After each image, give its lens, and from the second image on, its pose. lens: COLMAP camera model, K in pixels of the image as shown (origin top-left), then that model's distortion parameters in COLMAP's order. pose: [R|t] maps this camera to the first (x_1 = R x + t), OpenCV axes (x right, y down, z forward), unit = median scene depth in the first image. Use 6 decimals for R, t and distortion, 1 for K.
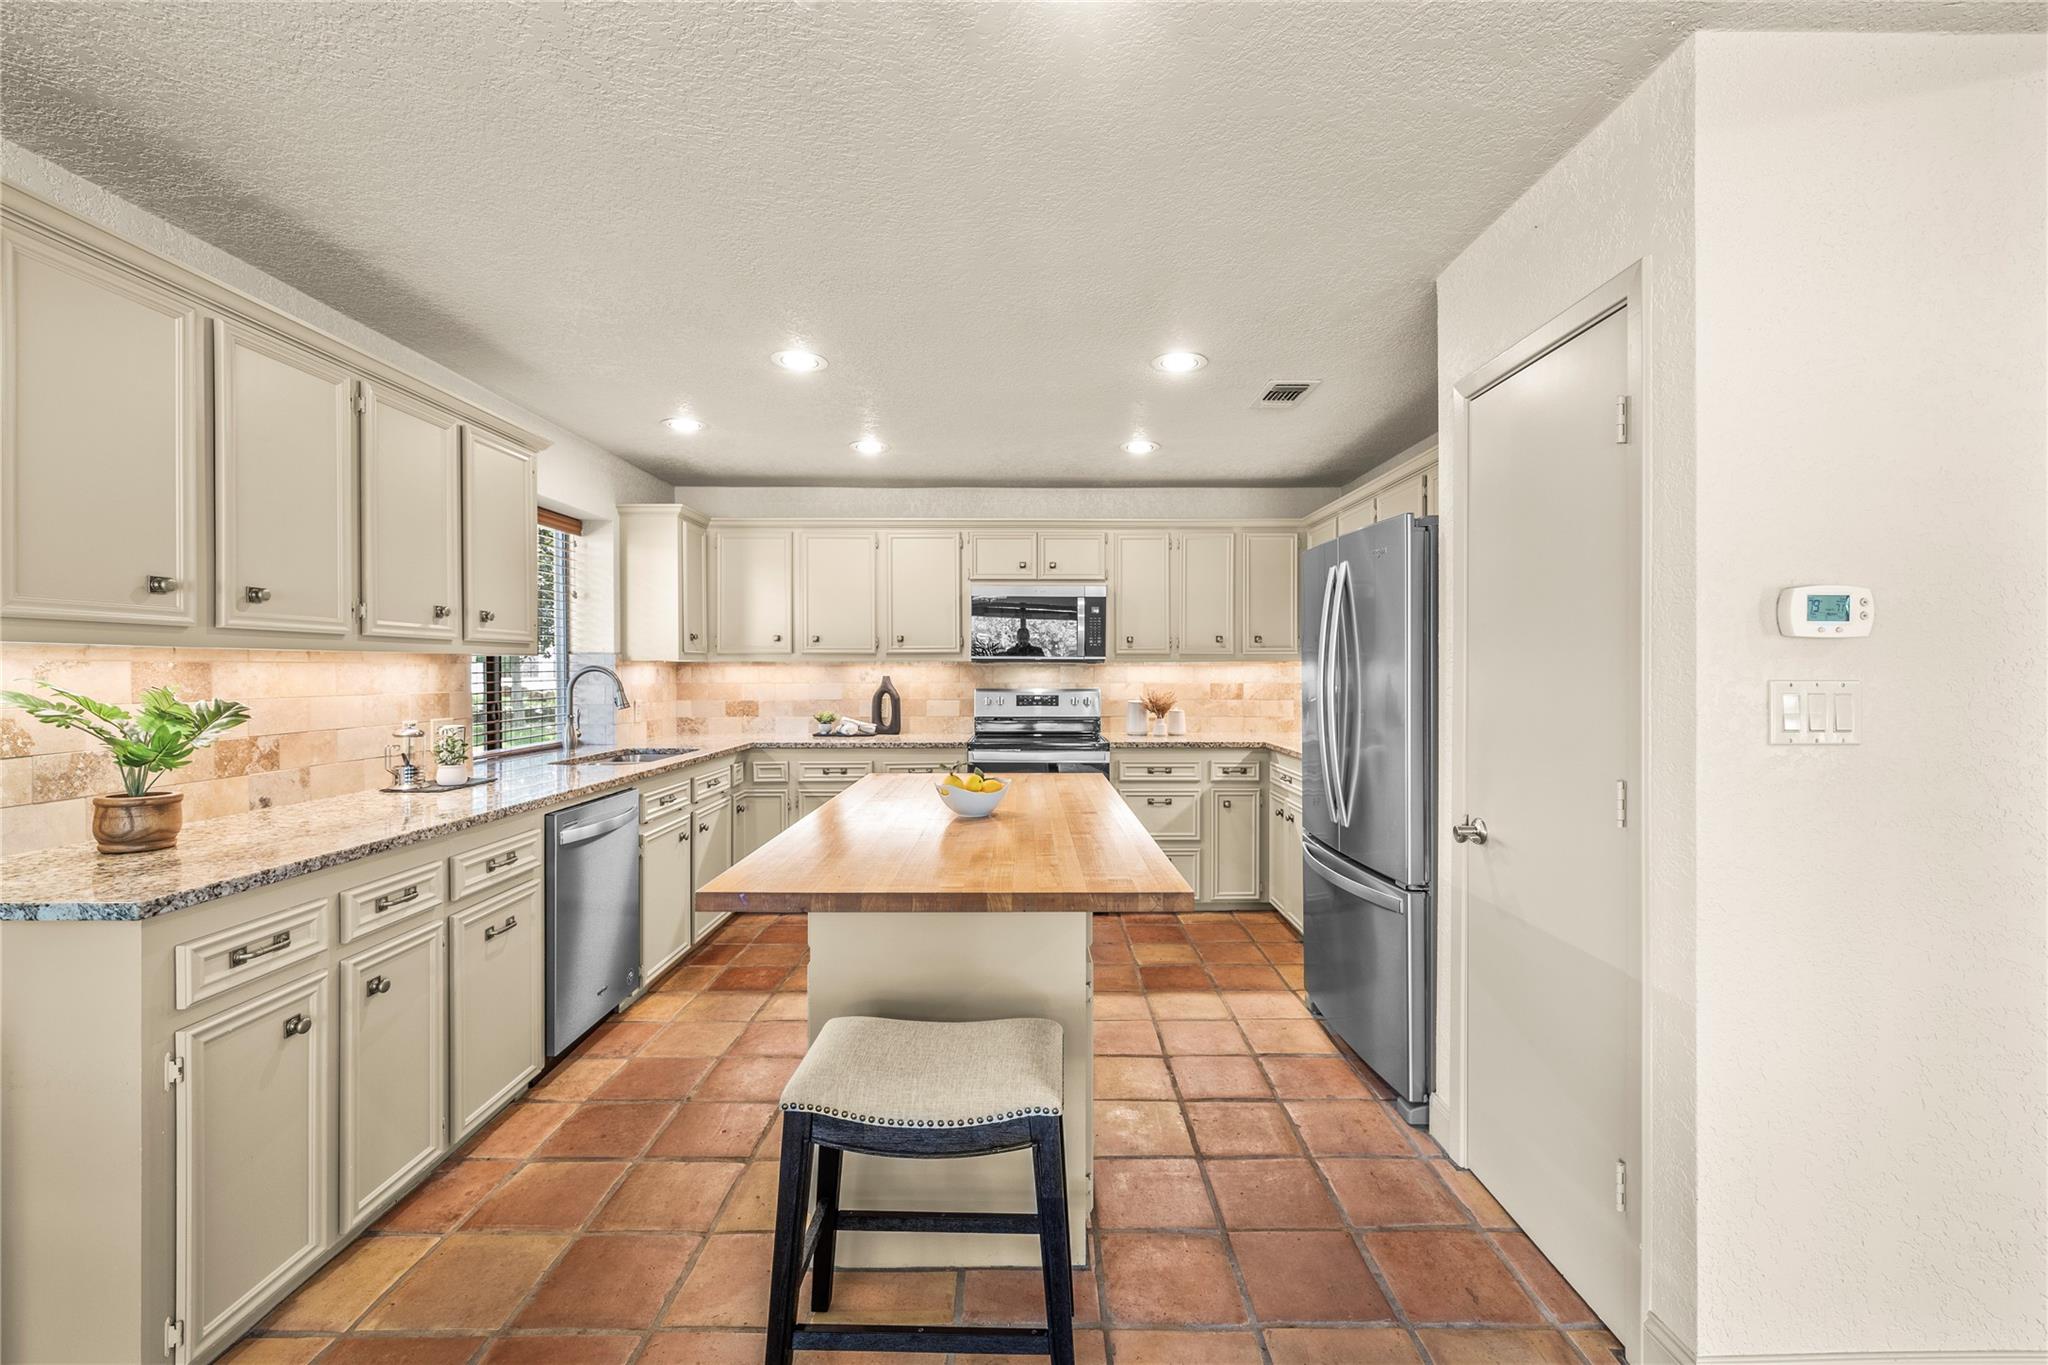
lens RADIAL K [[862.5, 0, 1024.9], [0, 862.5, 679.1], [0, 0, 1]] dist [0.000212, 0.000423]
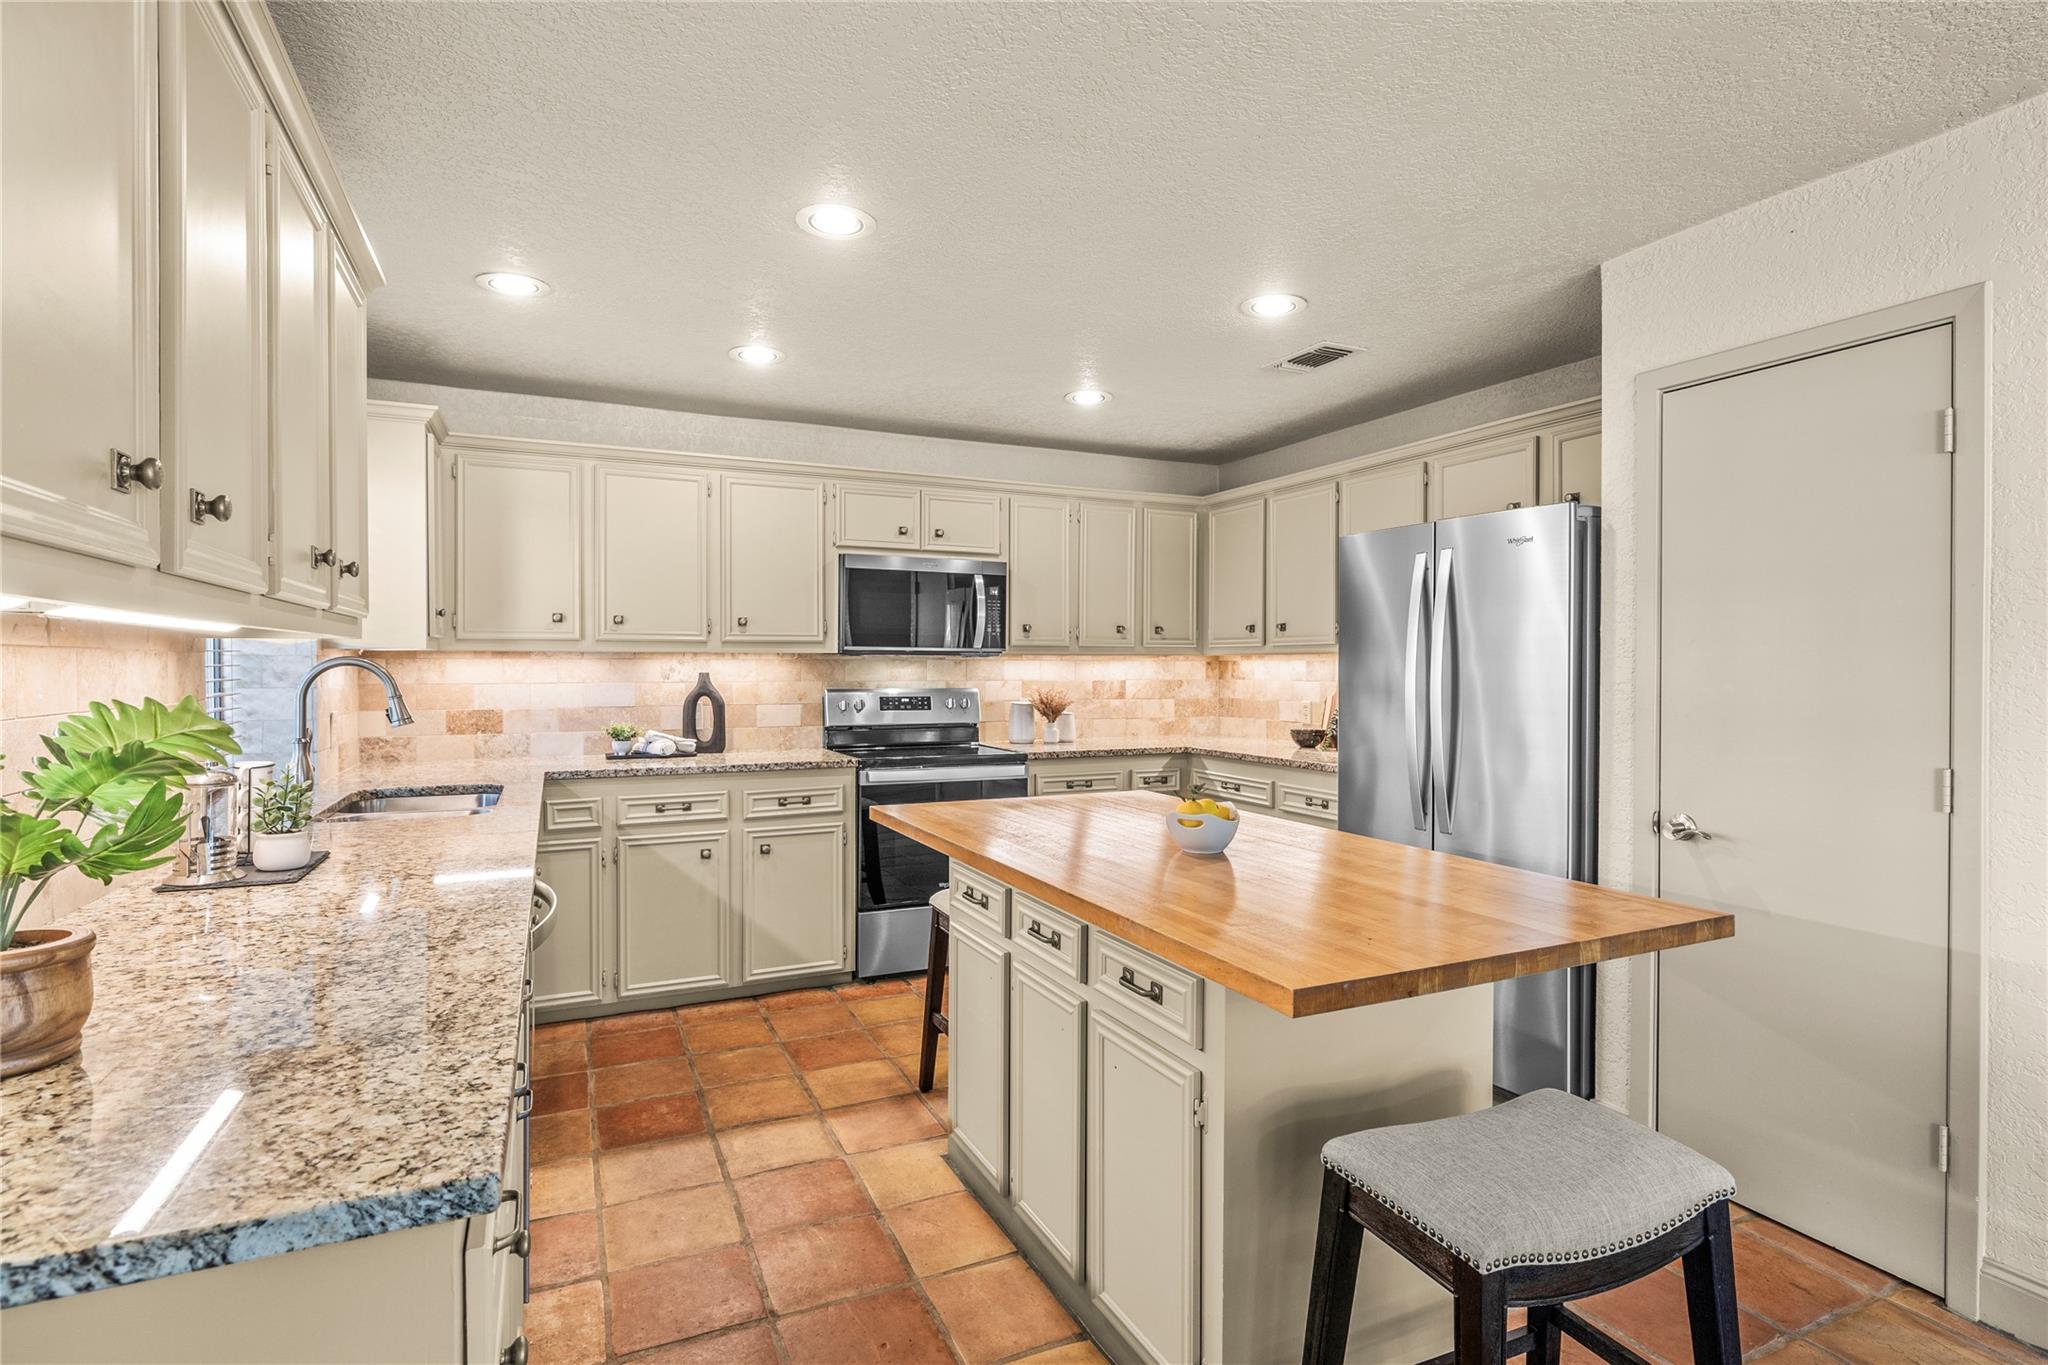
lens RADIAL K [[1016.9, 0, 1025.8], [0, 1016.9, 676.5], [0, 0, 1]] dist [-0.004503, 0.000704]
pose [[0.906512, -0.003788, 0.422163, -0.288769], [0.003491, 0.999993, 0.001475, -0.000902], [-0.422165, 0.000137, 0.906519, 0.114104]]
